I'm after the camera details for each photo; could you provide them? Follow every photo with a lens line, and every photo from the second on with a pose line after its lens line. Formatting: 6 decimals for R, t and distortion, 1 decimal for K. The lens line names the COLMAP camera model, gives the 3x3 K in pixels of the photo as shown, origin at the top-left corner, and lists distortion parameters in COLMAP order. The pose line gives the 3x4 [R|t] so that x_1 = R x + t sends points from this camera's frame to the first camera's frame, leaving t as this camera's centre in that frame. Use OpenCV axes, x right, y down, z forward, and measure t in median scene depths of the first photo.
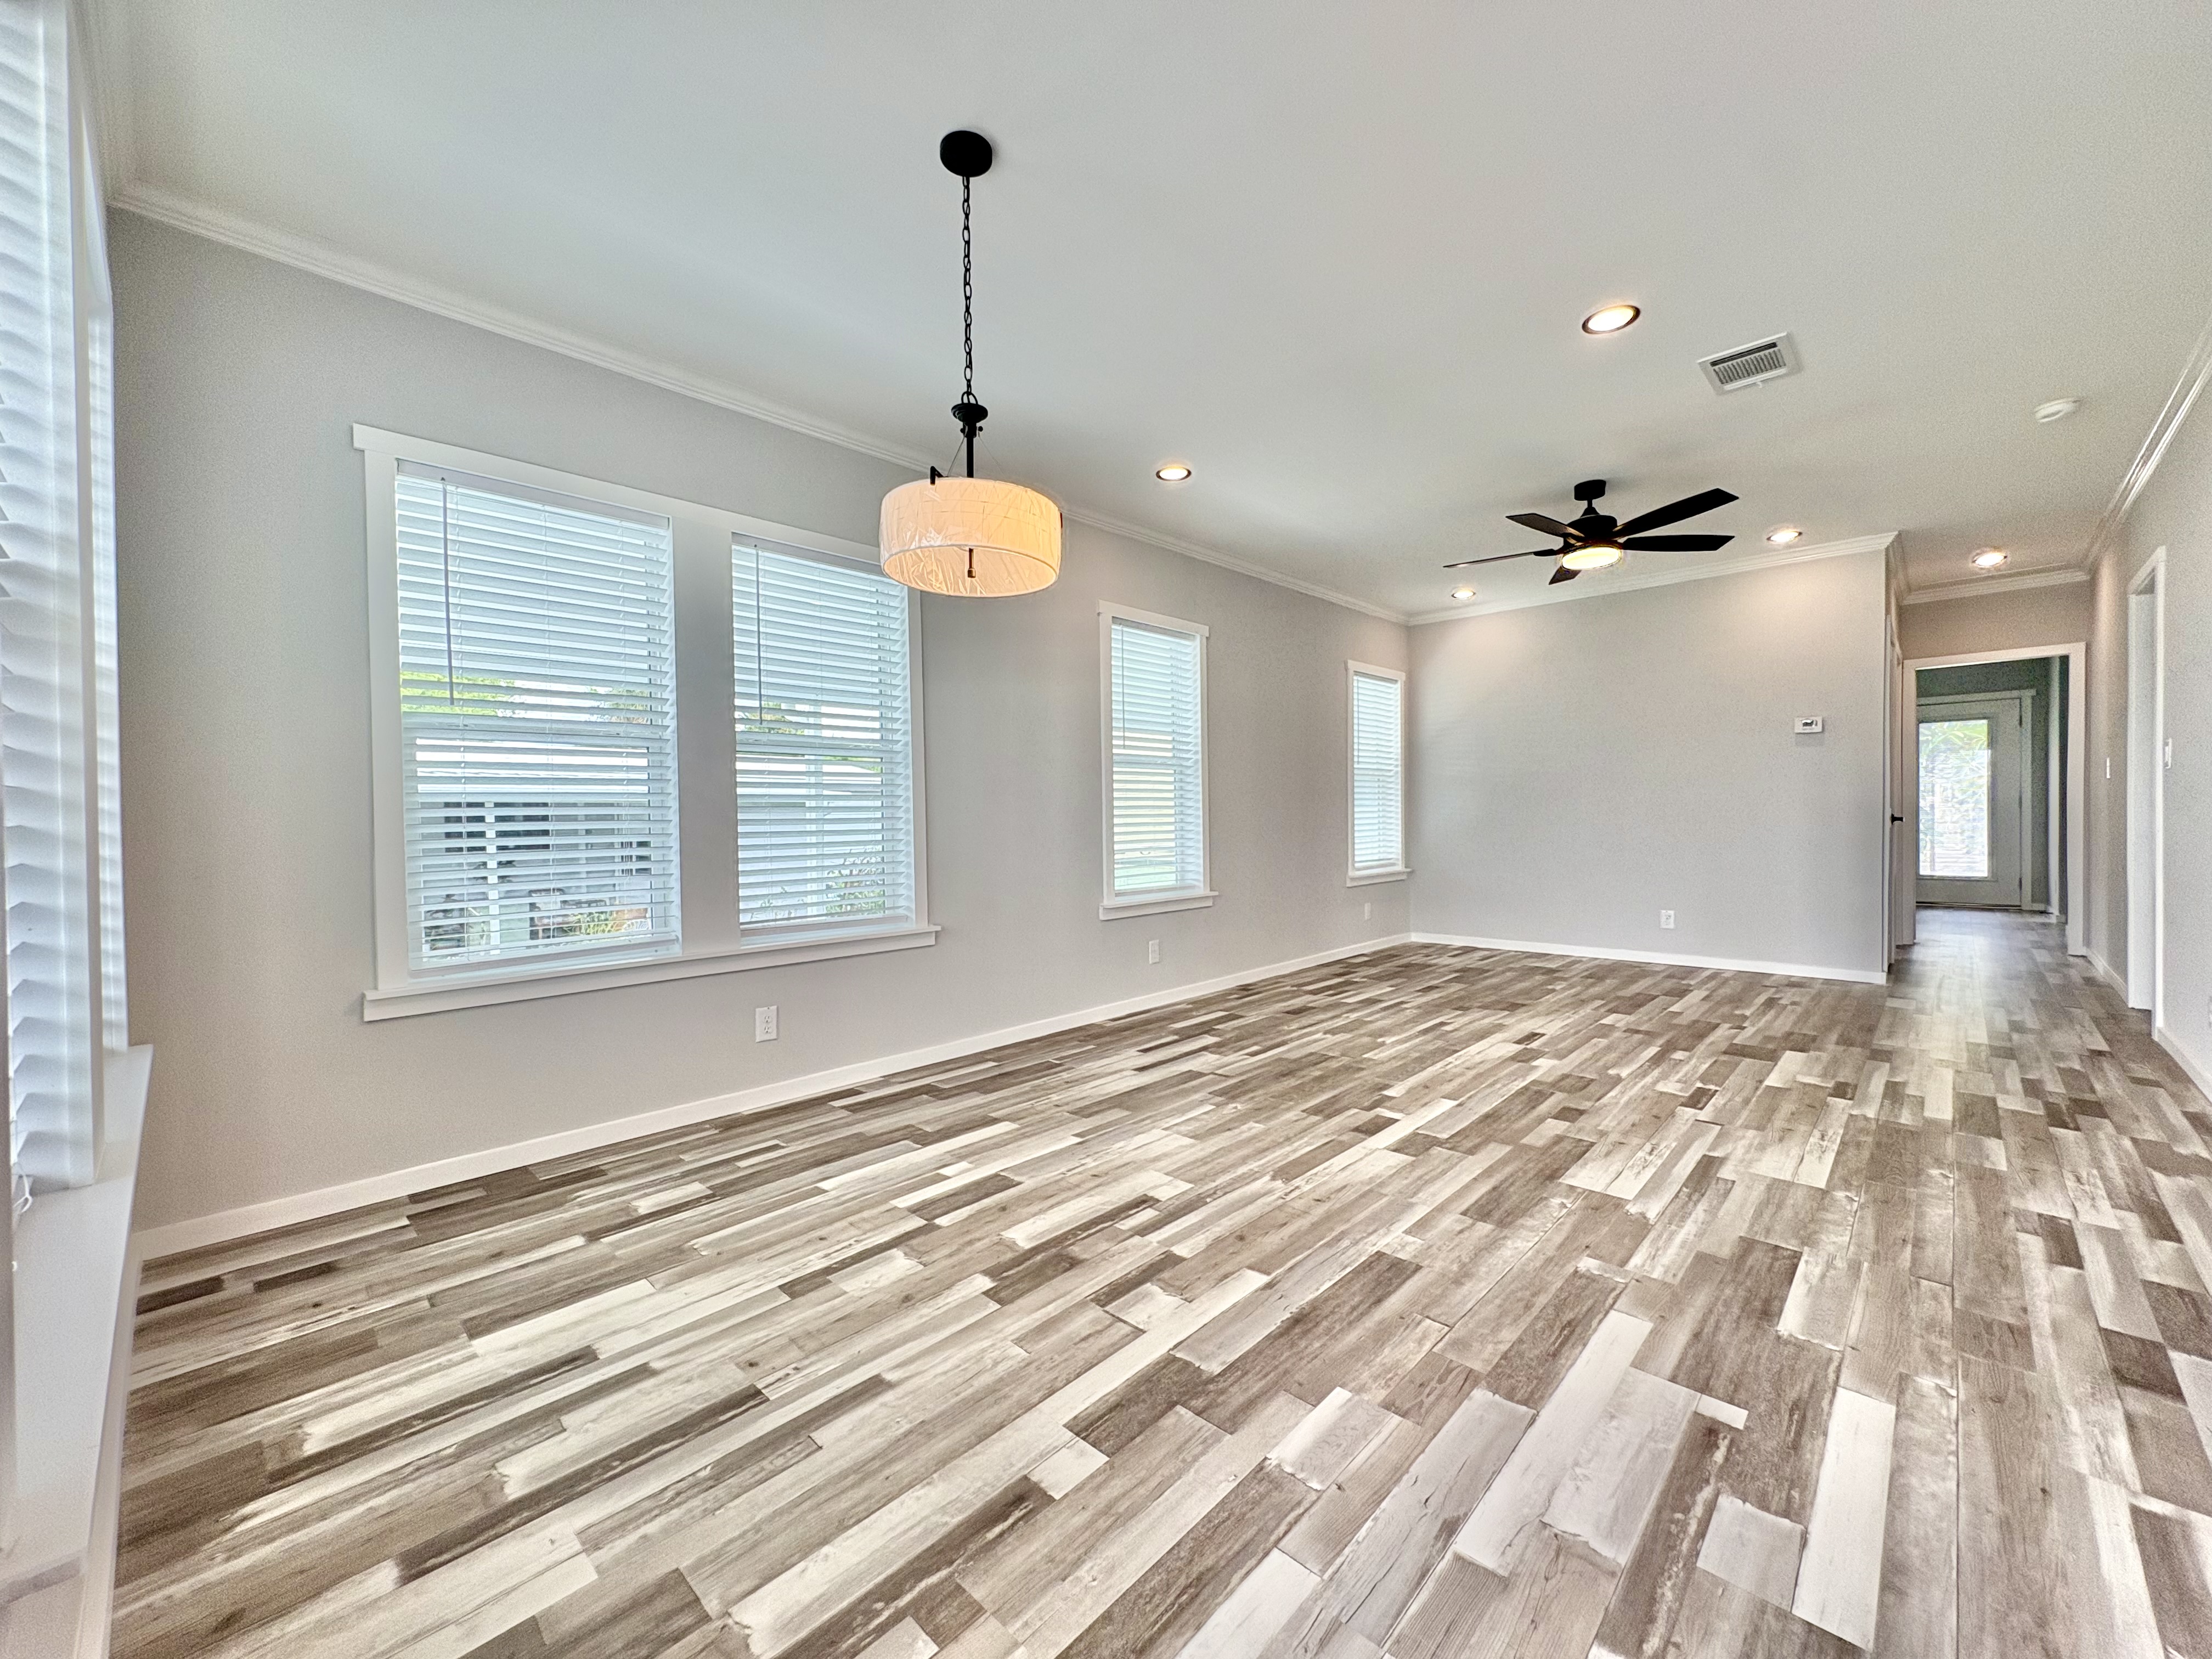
lens RADIAL K [[885.1, 0, 1106.0], [0, 885.1, 829.5], [0, 0, 1]] dist [-0.000620, 0.000020]
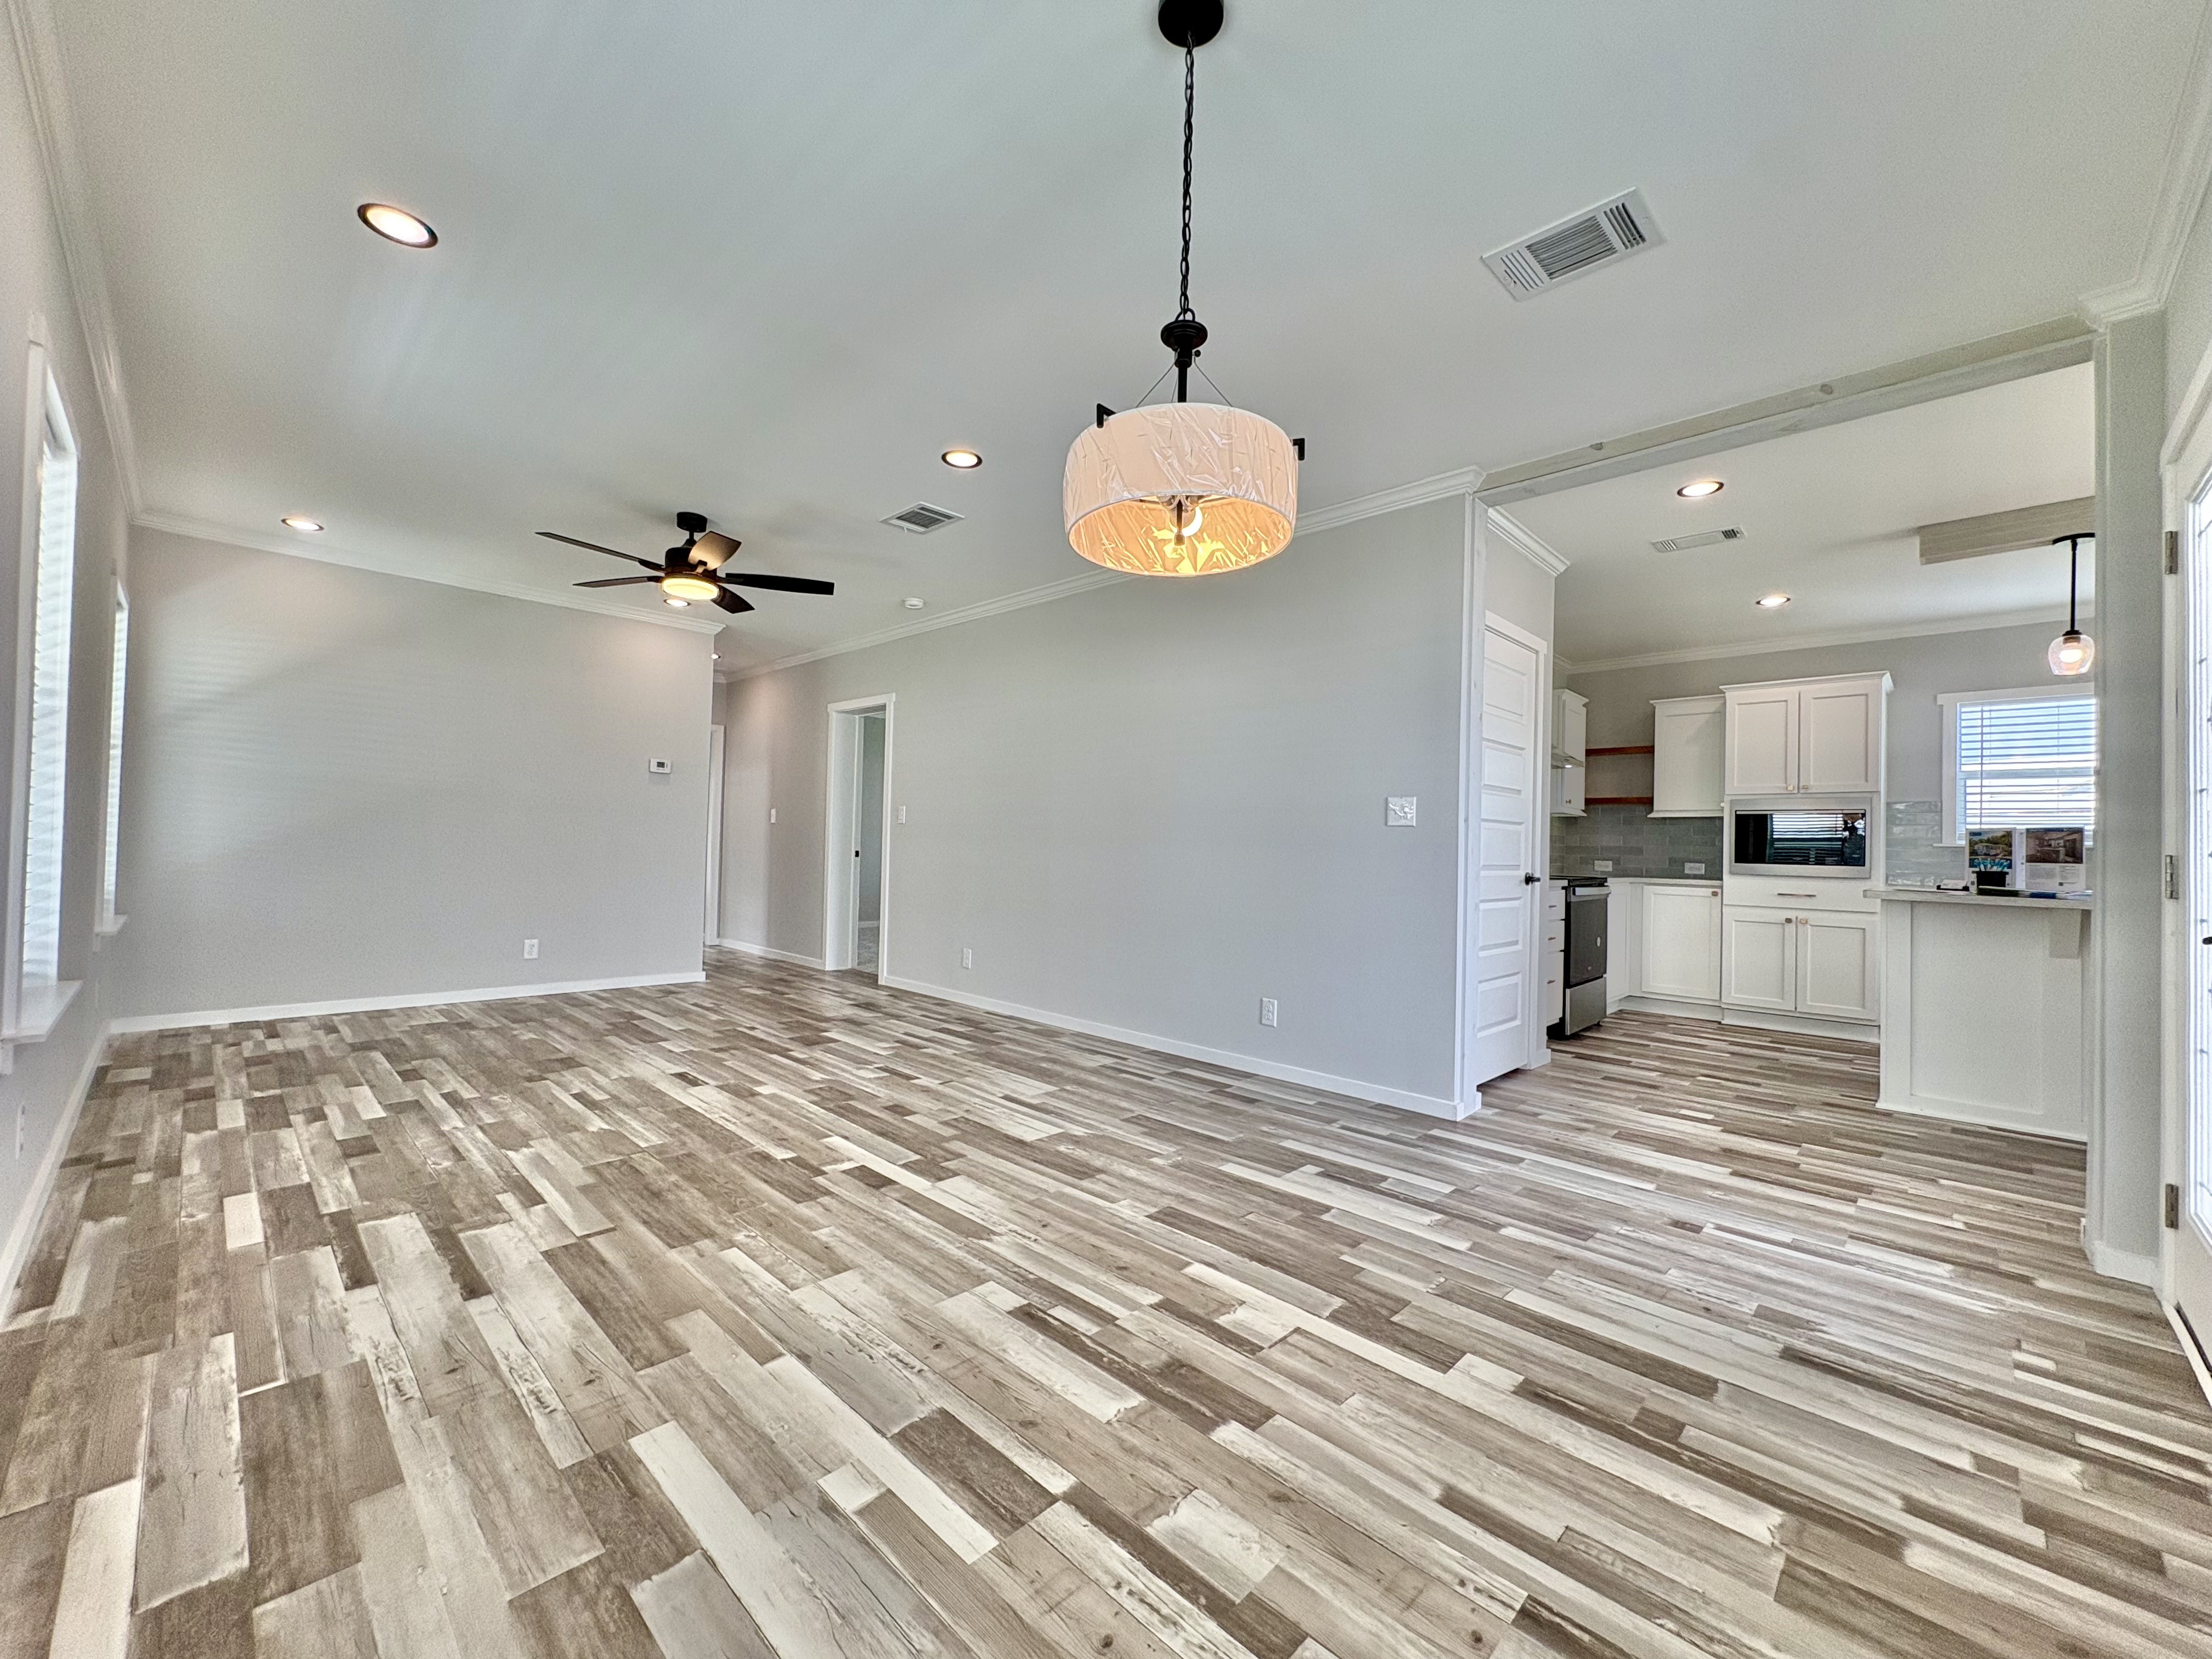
lens RADIAL K [[885.1, 0, 1106.0], [0, 885.1, 829.5], [0, 0, 1]] dist [-0.000620, 0.000020]
pose [[0.004009, 0.032311, 0.999470, -0.765049], [-0.010158, 0.999428, -0.032269, -0.008860], [-0.999940, -0.010023, 0.004335, 0.883660]]
